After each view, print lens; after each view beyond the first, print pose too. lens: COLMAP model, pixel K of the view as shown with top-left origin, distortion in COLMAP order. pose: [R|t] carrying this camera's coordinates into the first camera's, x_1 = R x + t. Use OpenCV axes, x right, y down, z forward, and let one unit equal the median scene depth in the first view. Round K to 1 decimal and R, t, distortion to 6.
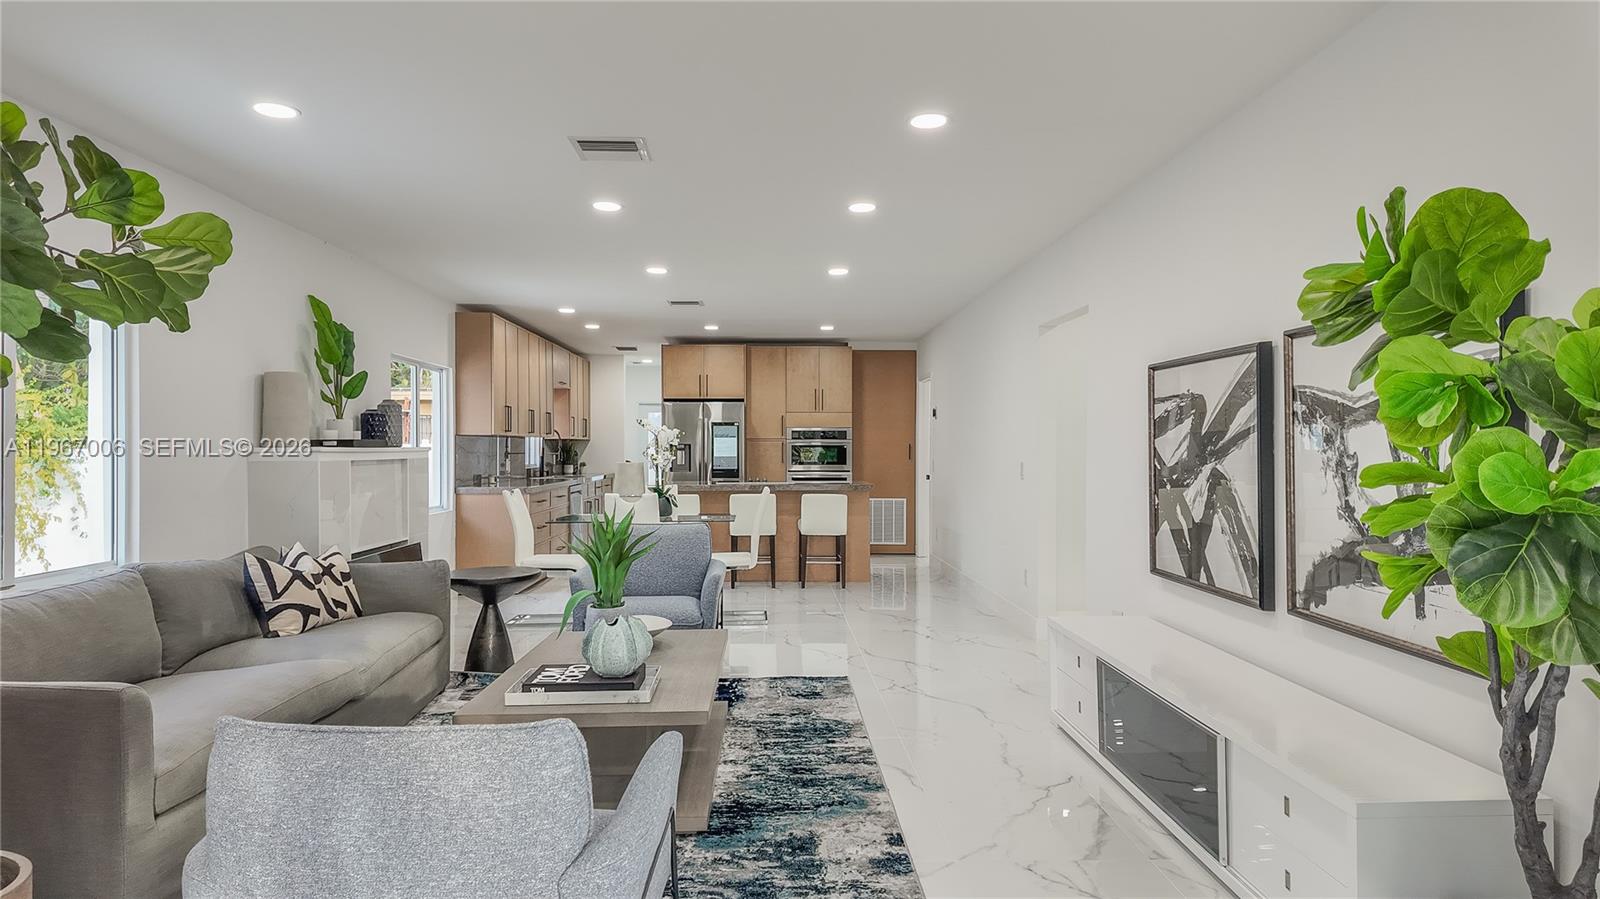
lens RADIAL K [[931.4, 0, 803.4], [0, 931.4, 443.9], [0, 0, 1]] dist [0.026638, -0.004653]
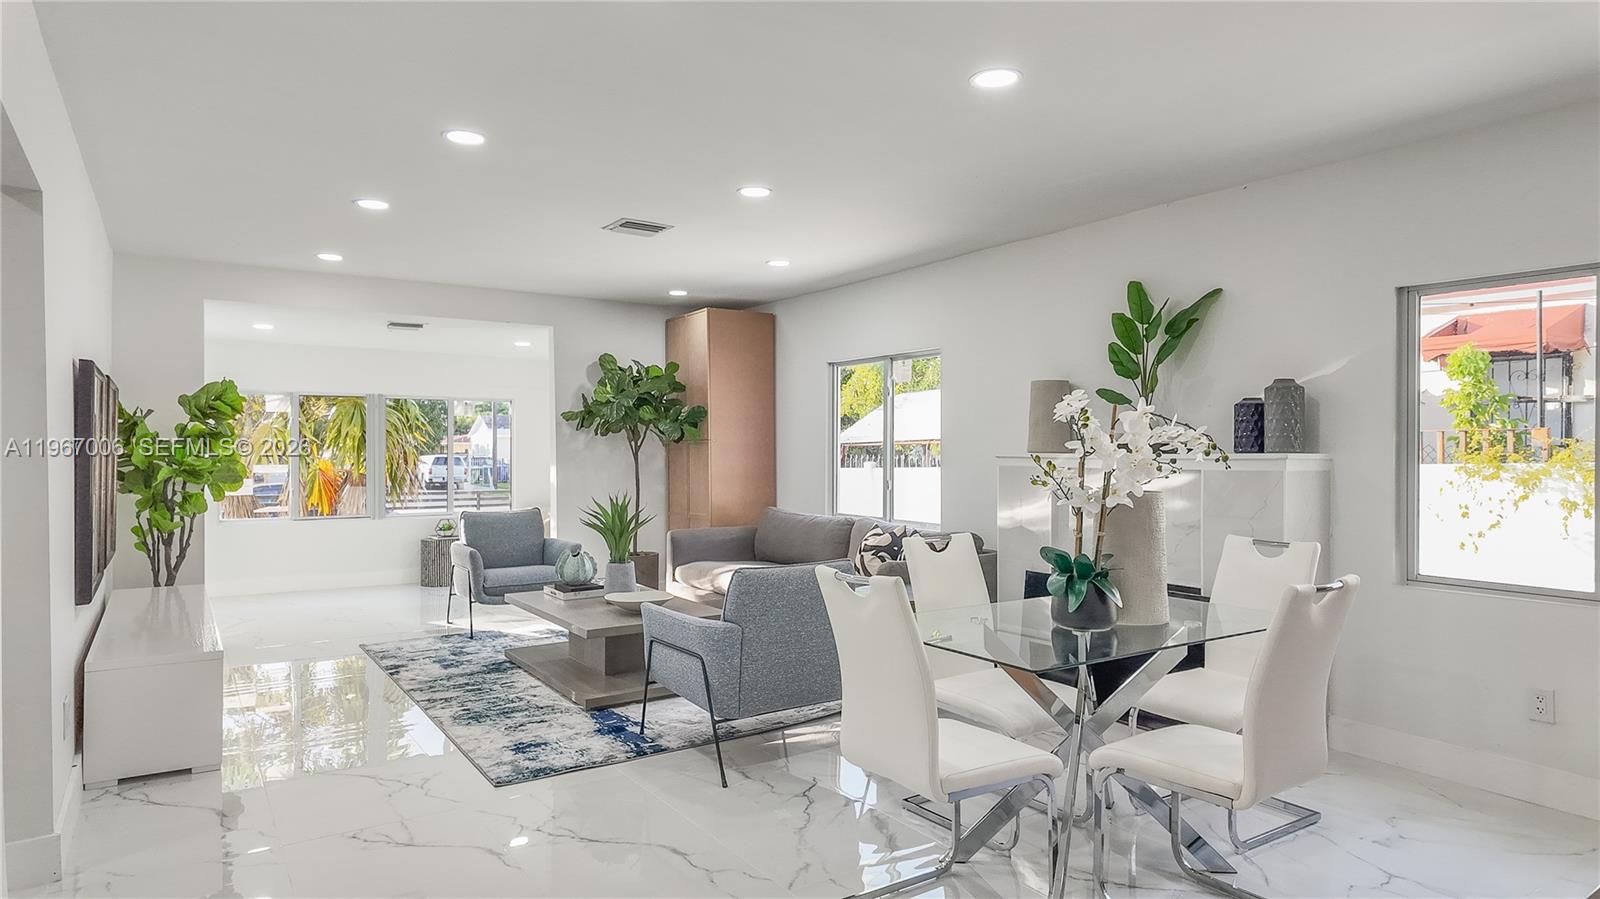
lens RADIAL K [[931.4, 0, 798.9], [0, 931.4, 448.9], [0, 0, 1]] dist [0.026638, -0.004653]
pose [[-0.849599, -0.000571, -0.527429, 0.286666], [0.001776, 0.999991, -0.003944, 0.006611], [0.527427, -0.004288, -0.849590, 2.189710]]
